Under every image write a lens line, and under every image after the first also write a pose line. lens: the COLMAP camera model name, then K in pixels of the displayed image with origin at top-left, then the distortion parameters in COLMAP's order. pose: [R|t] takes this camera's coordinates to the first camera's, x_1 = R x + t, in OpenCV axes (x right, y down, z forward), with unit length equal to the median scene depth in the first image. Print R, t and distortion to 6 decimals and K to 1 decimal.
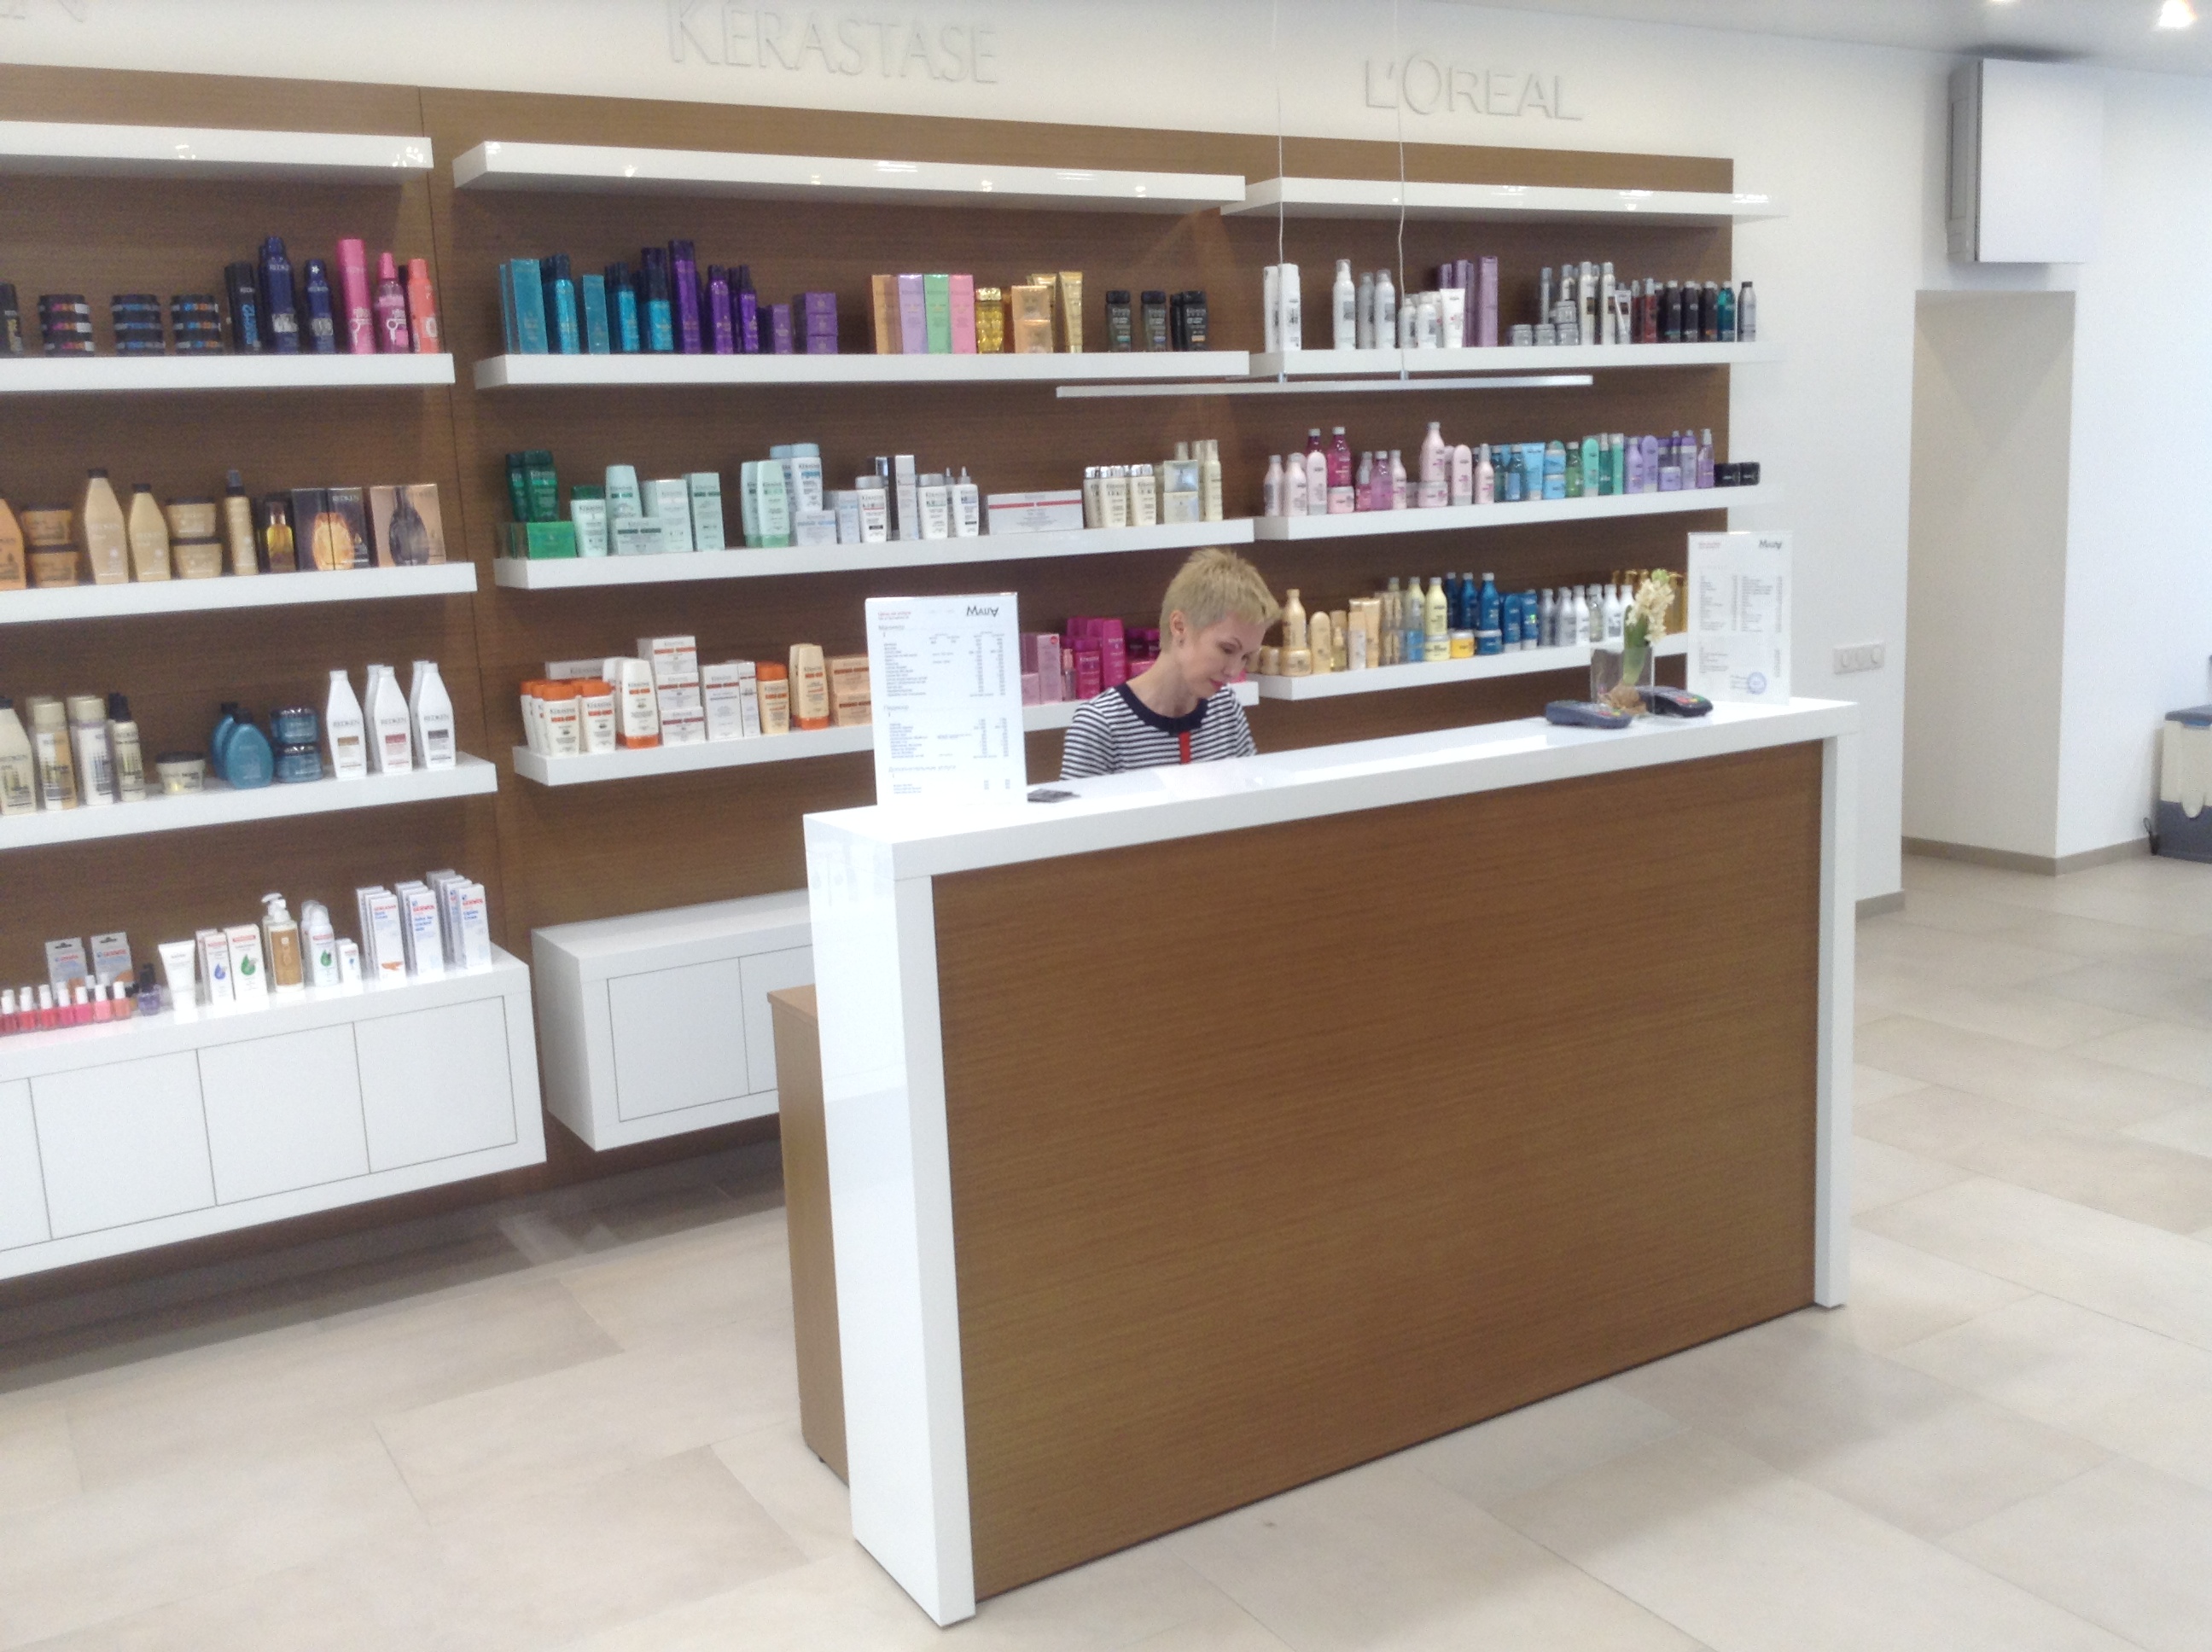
lens RADIAL K [[2034.0, 0, 1107.2], [0, 2034.0, 835.5], [0, 0, 1]] dist [0.164586, -0.323000]
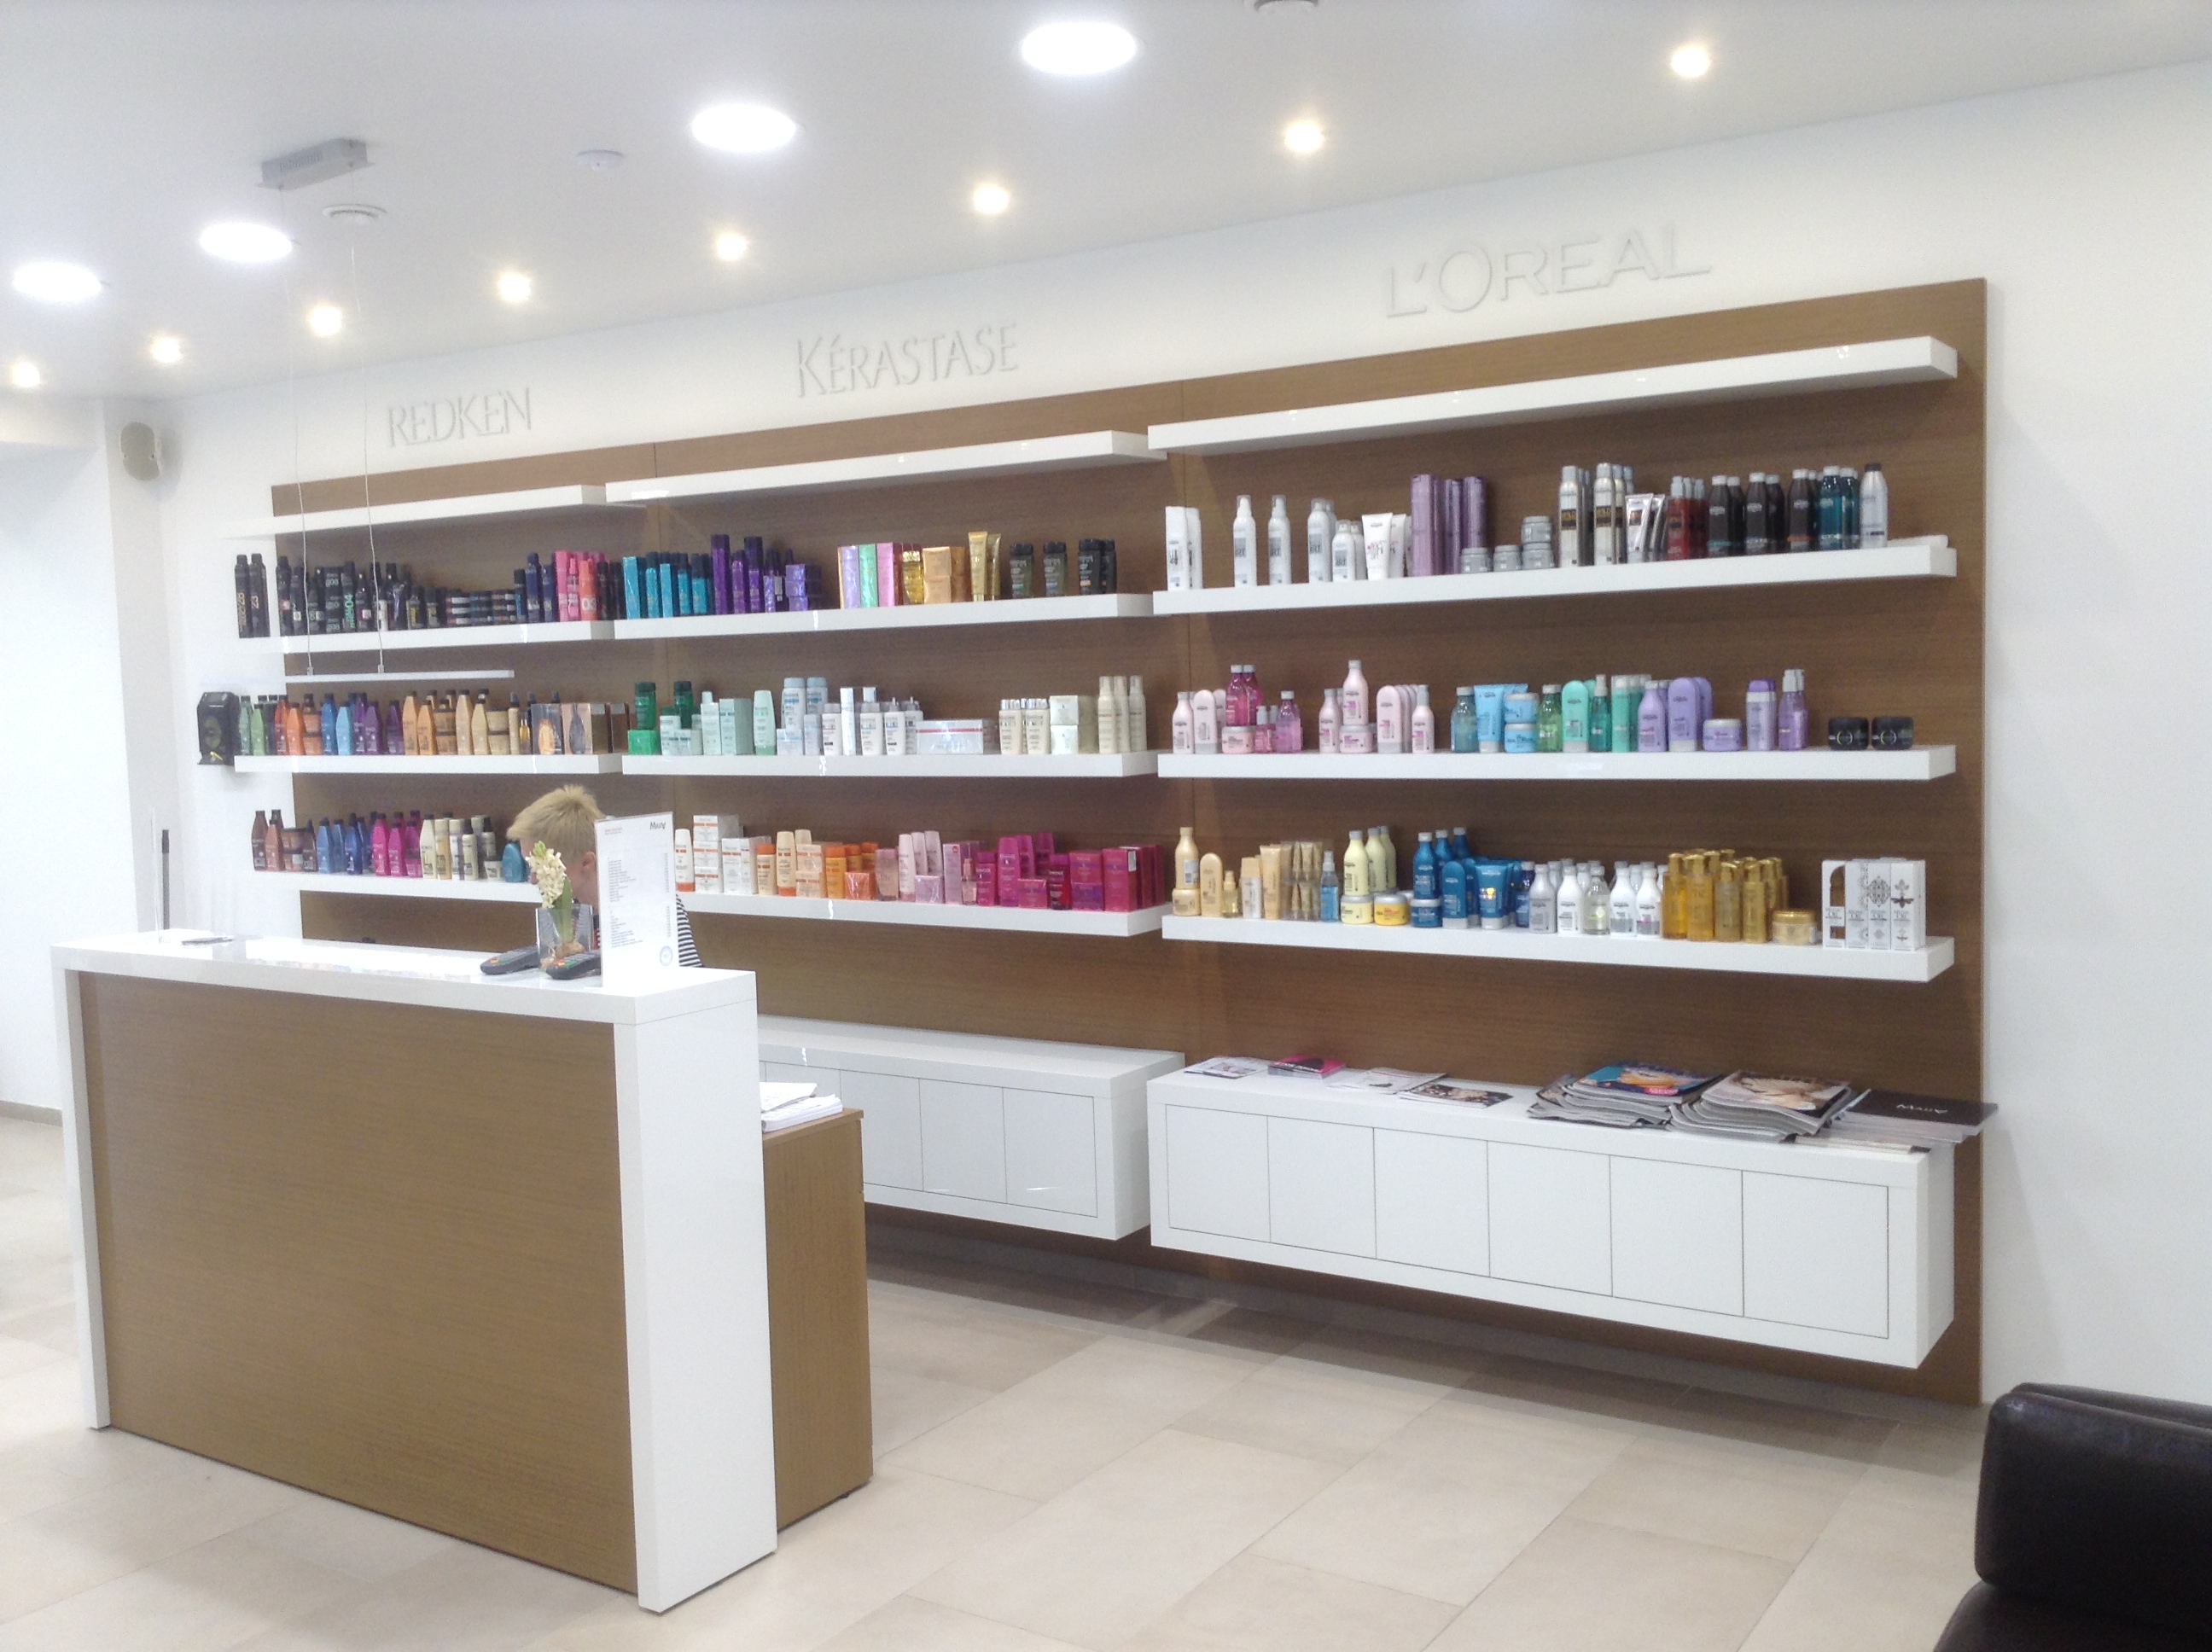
lens RADIAL K [[2034.0, 0, 1107.2], [0, 2034.0, 835.5], [0, 0, 1]] dist [0.164586, -0.323000]
pose [[0.415481, 0.100605, -0.904021, 1.008238], [-0.151631, 0.987619, 0.040220, -0.157968], [0.896874, 0.120367, 0.425592, 0.579204]]
